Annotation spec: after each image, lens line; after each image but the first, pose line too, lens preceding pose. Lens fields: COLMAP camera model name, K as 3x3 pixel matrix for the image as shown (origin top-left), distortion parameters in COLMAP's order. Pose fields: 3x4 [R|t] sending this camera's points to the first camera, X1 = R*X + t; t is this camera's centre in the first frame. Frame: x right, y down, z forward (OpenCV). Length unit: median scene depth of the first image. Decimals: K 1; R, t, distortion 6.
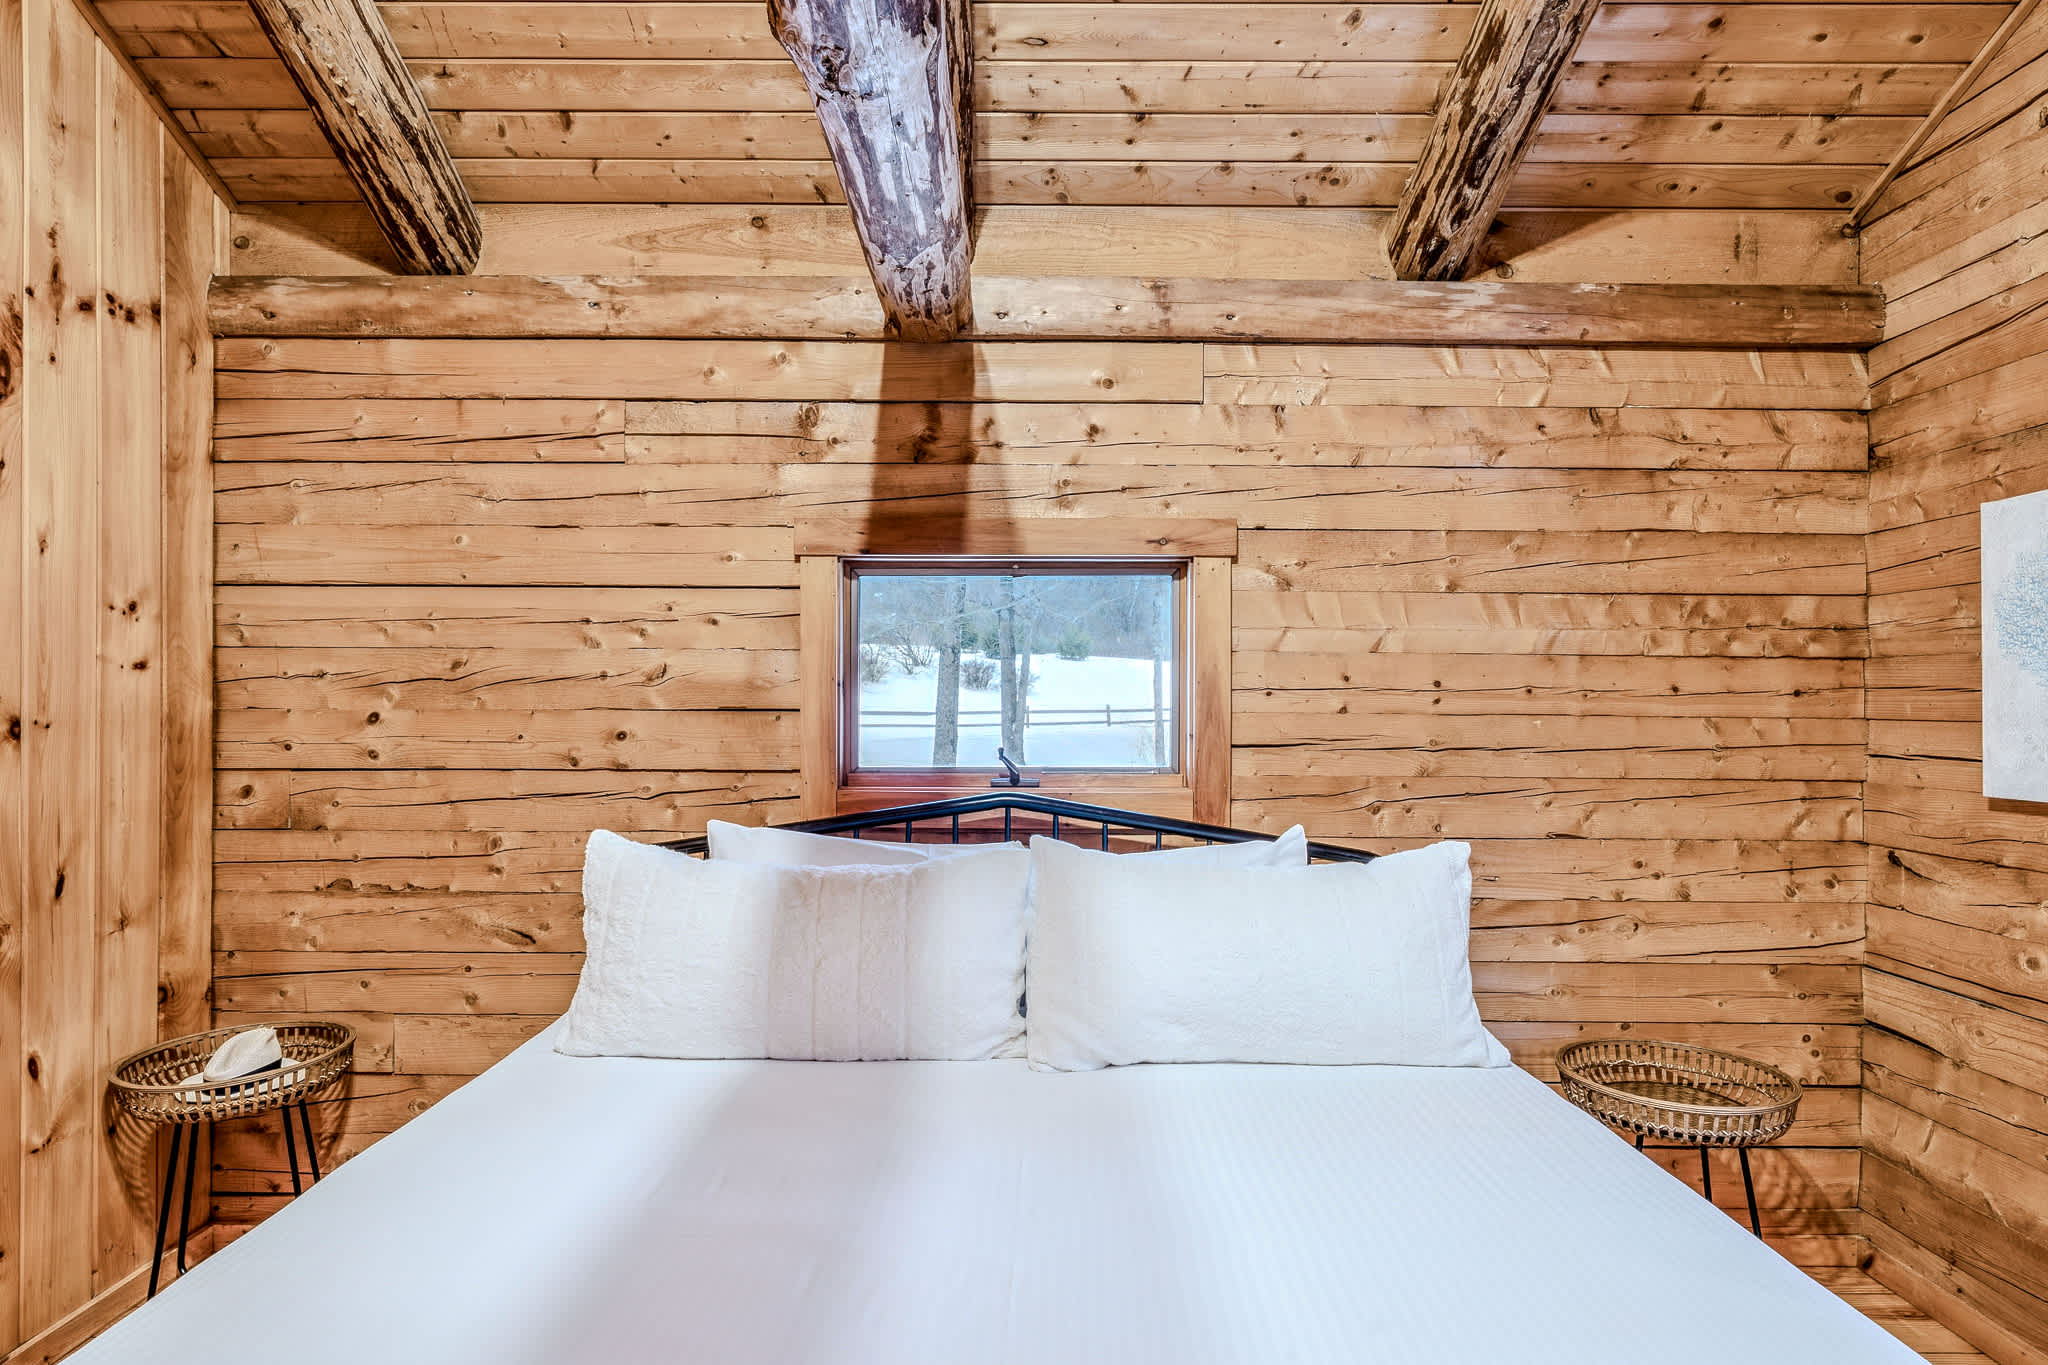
lens RADIAL K [[1122.4, 0, 1023.0], [0, 1122.4, 717.2], [0, 0, 1]] dist [-0.002592, 0.000014]
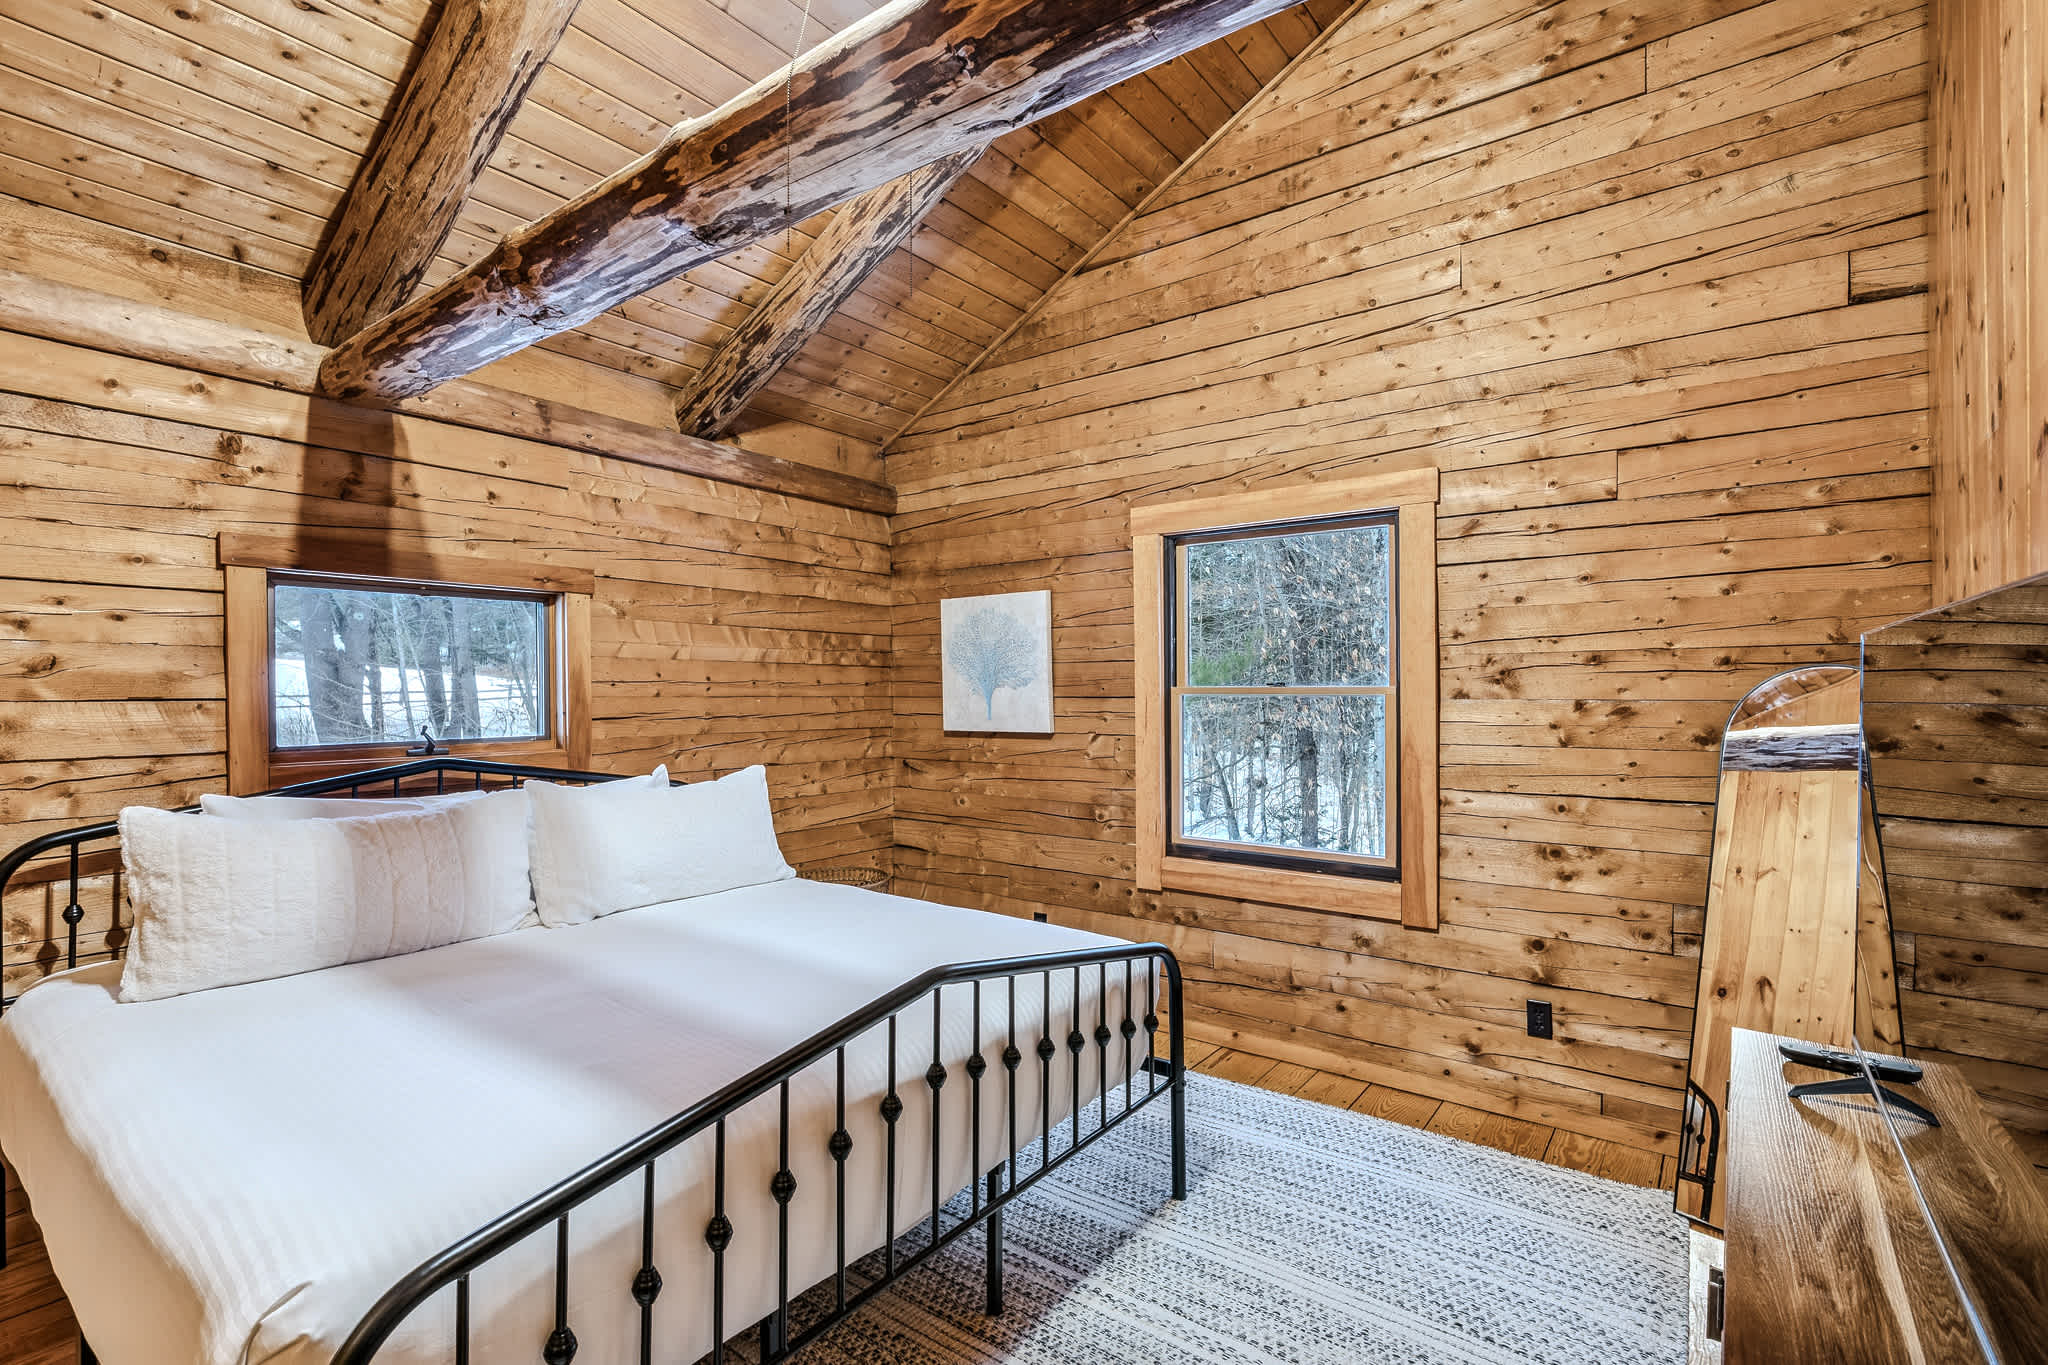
lens RADIAL K [[952.0, 0, 1024.2], [0, 952.0, 686.9], [0, 0, 1]] dist [-0.008916, 0.001141]
pose [[0.601021, -0.002613, 0.799229, -0.486062], [0.016610, 0.999820, -0.009221, 0.003580], [-0.799061, 0.018817, 0.600956, -0.233816]]
